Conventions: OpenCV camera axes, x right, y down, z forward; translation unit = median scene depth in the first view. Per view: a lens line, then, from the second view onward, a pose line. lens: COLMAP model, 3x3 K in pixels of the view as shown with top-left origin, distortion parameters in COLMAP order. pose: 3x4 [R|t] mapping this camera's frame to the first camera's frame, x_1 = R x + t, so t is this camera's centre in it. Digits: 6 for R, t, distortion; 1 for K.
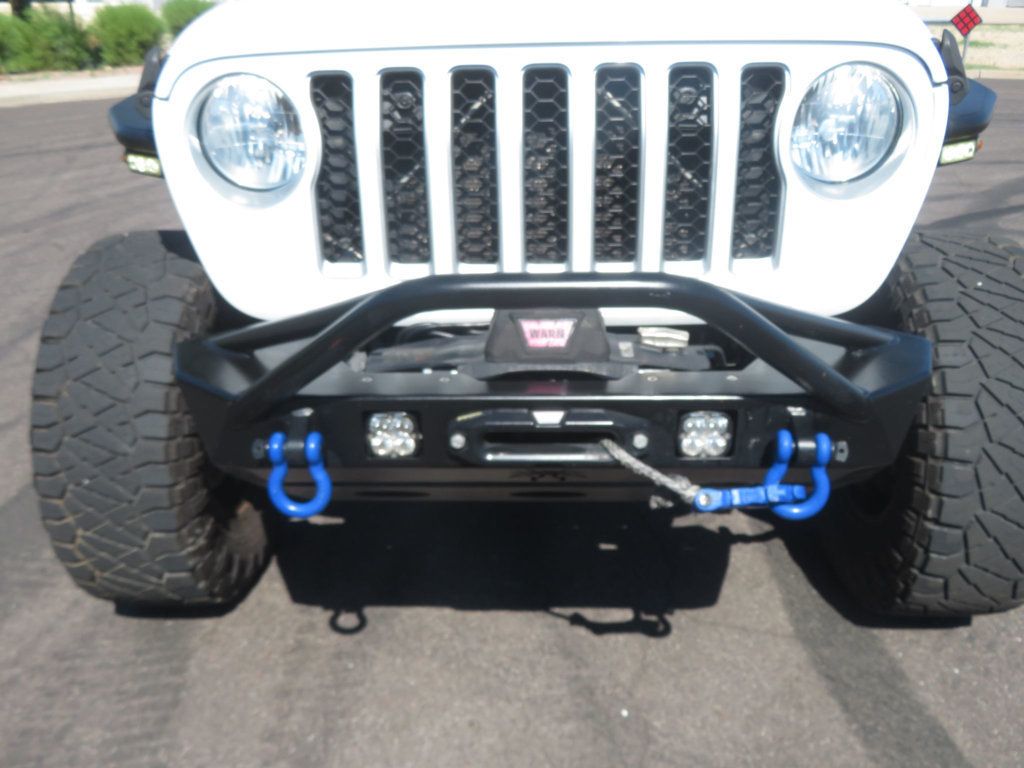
lens RADIAL K [[890.1, 0, 512.0], [0, 890.1, 384.0], [0, 0, 1]] dist [-0.029422, 0.013102]
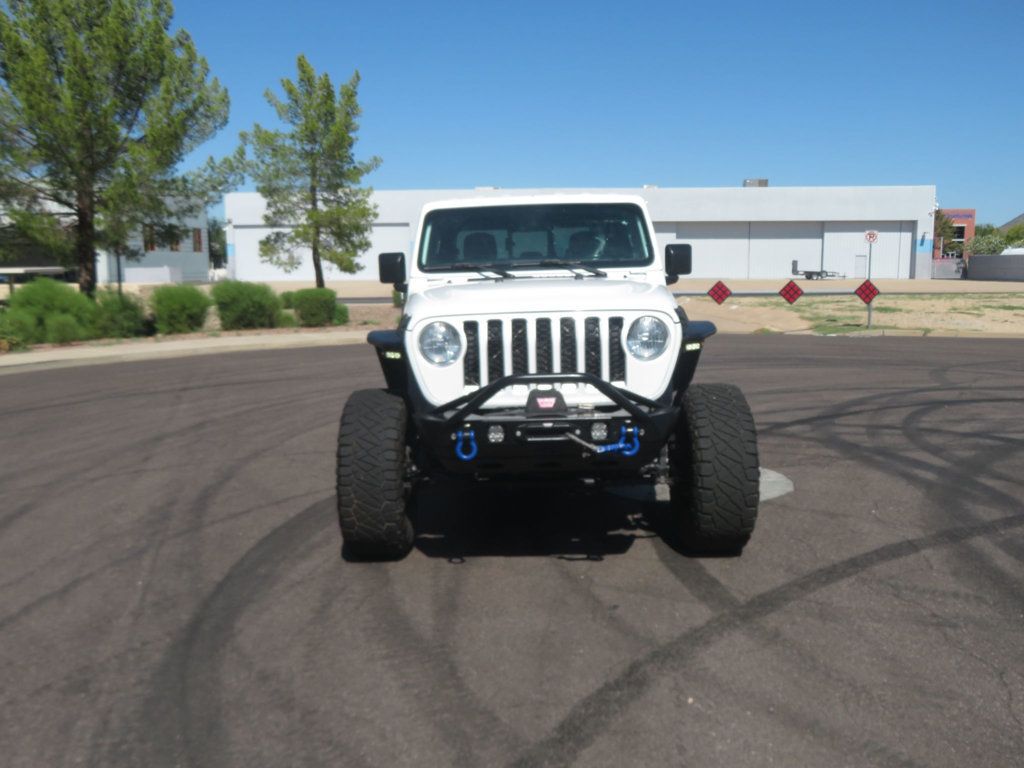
lens RADIAL K [[890.1, 0, 512.0], [0, 890.1, 384.0], [0, 0, 1]] dist [-0.029422, 0.013102]
pose [[0.999705, -0.010673, 0.021817, -0.107505], [0.016445, 0.958493, -0.284641, 0.557622], [-0.017874, 0.284916, 0.958386, -1.433059]]
